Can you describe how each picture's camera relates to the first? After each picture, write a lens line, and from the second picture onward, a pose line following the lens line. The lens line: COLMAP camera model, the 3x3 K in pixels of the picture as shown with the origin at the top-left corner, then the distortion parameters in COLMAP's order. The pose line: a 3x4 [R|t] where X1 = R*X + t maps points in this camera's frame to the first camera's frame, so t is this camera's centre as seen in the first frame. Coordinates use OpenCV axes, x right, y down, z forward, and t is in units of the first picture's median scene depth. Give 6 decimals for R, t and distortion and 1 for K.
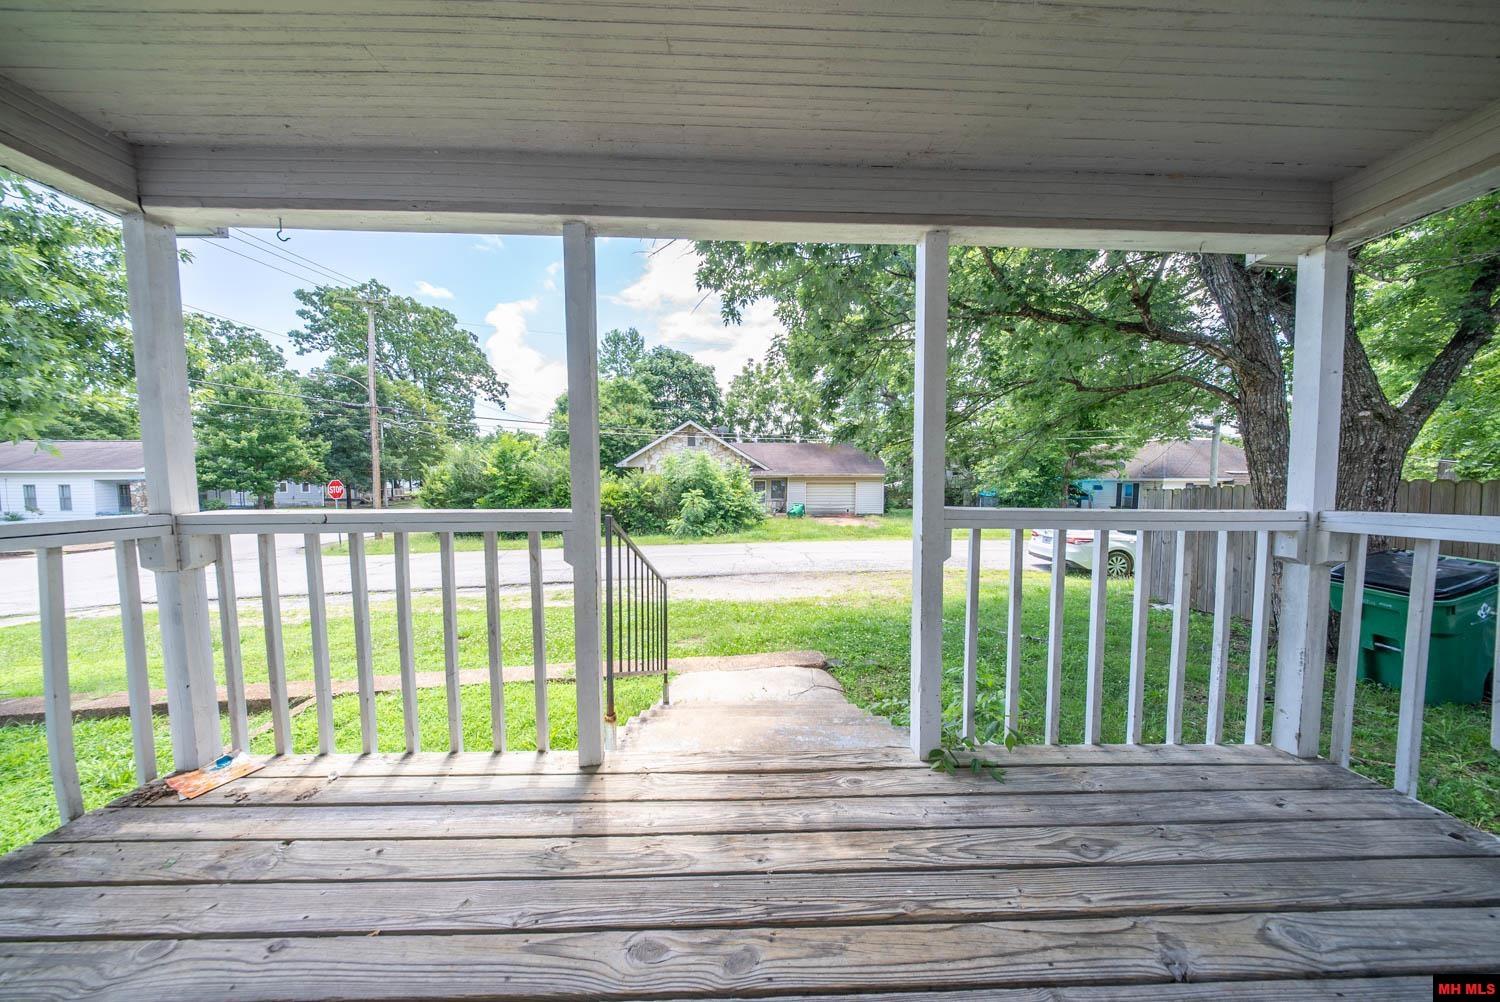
lens RADIAL K [[444.7, 0, 747.6], [0, 444.7, 503.0], [0, 0, 1]] dist [0.000498, -0.000032]
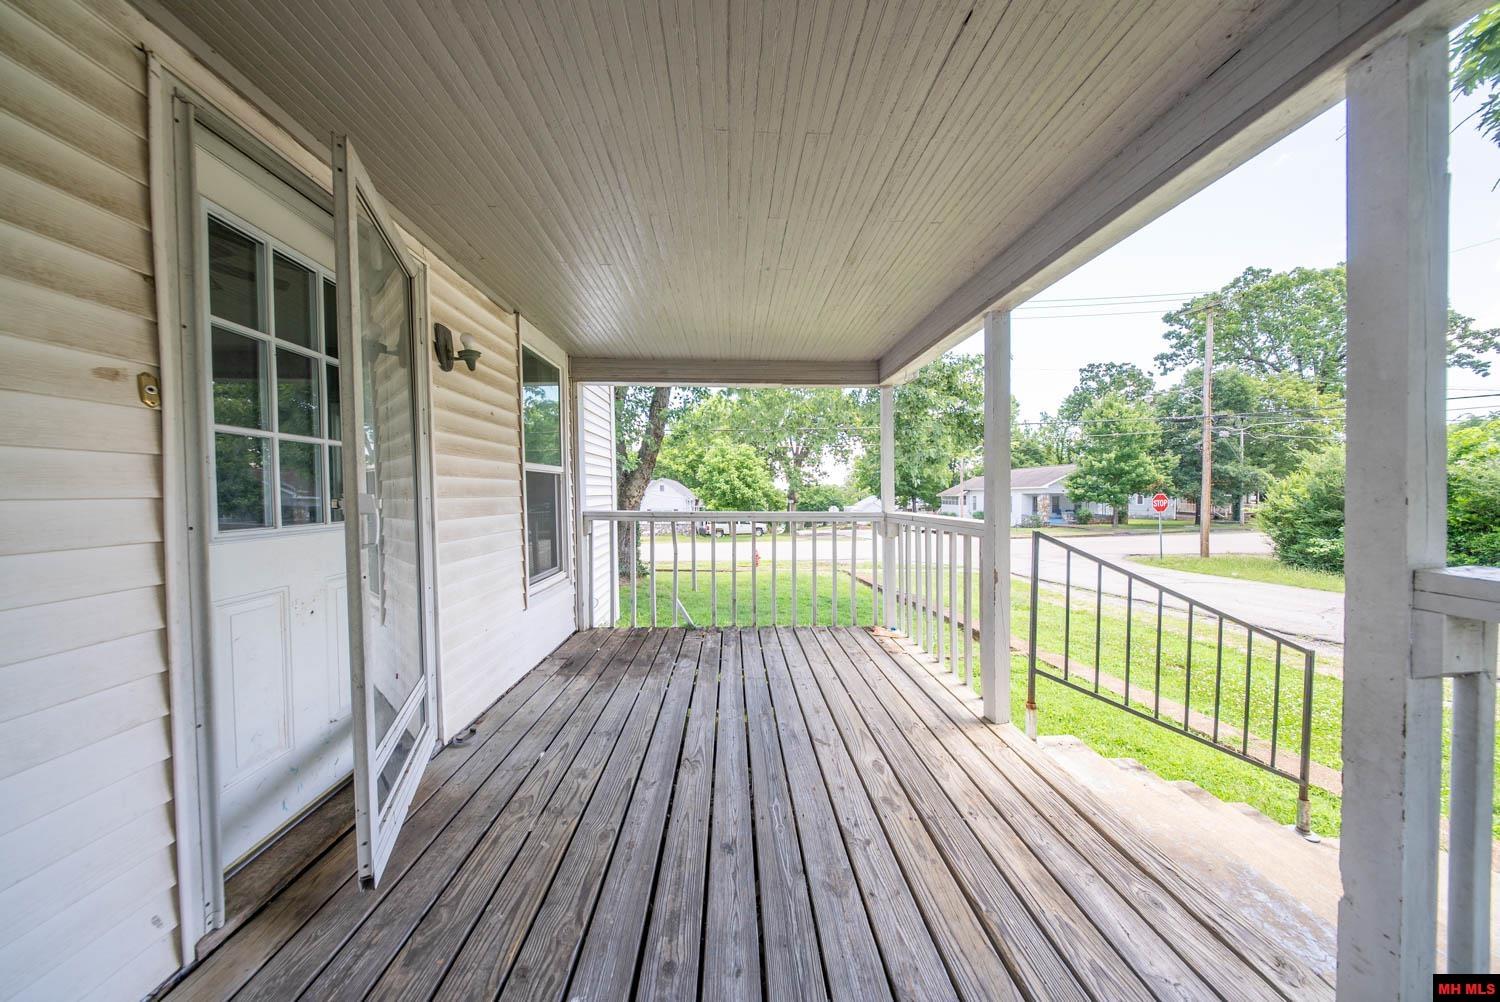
lens RADIAL K [[444.7, 0, 747.6], [0, 444.7, 503.0], [0, 0, 1]] dist [0.000498, -0.000032]
pose [[0.014277, 0.022132, -0.999653, 0.062553], [-0.051507, 0.998444, 0.021369, -0.002175], [0.998571, 0.051184, 0.015395, 0.016586]]
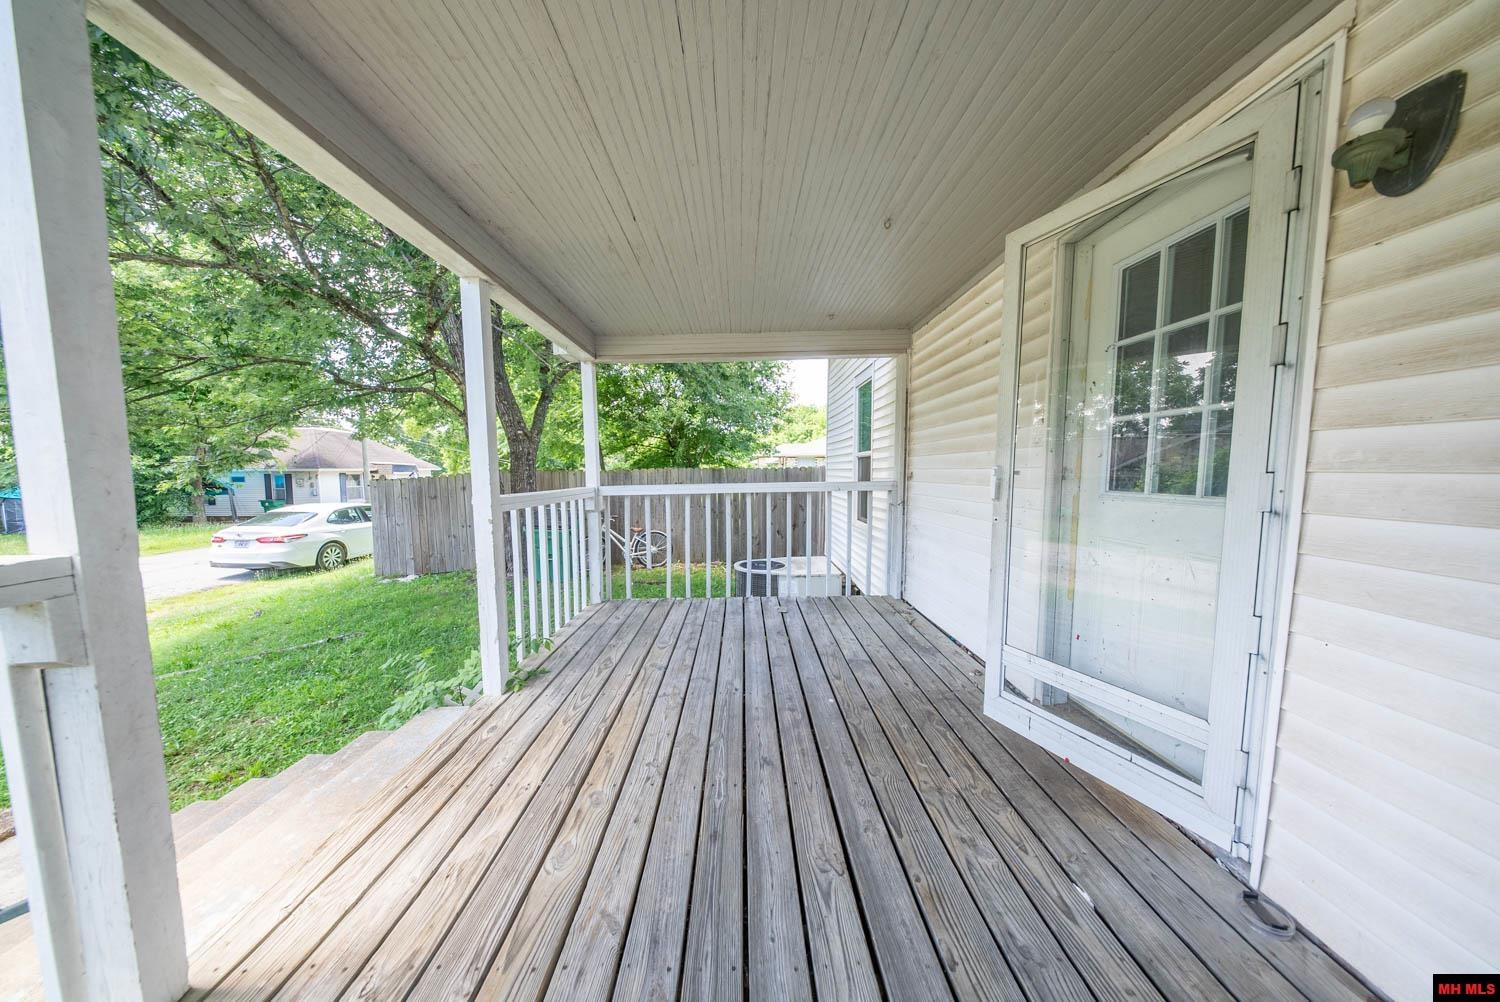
lens RADIAL K [[444.7, 0, 747.6], [0, 444.7, 503.0], [0, 0, 1]] dist [0.000498, -0.000032]
pose [[0.011446, -0.079691, 0.996754, -0.057539], [0.056914, 0.995255, 0.078918, -0.002151], [-0.998313, 0.055826, 0.015927, 0.016833]]
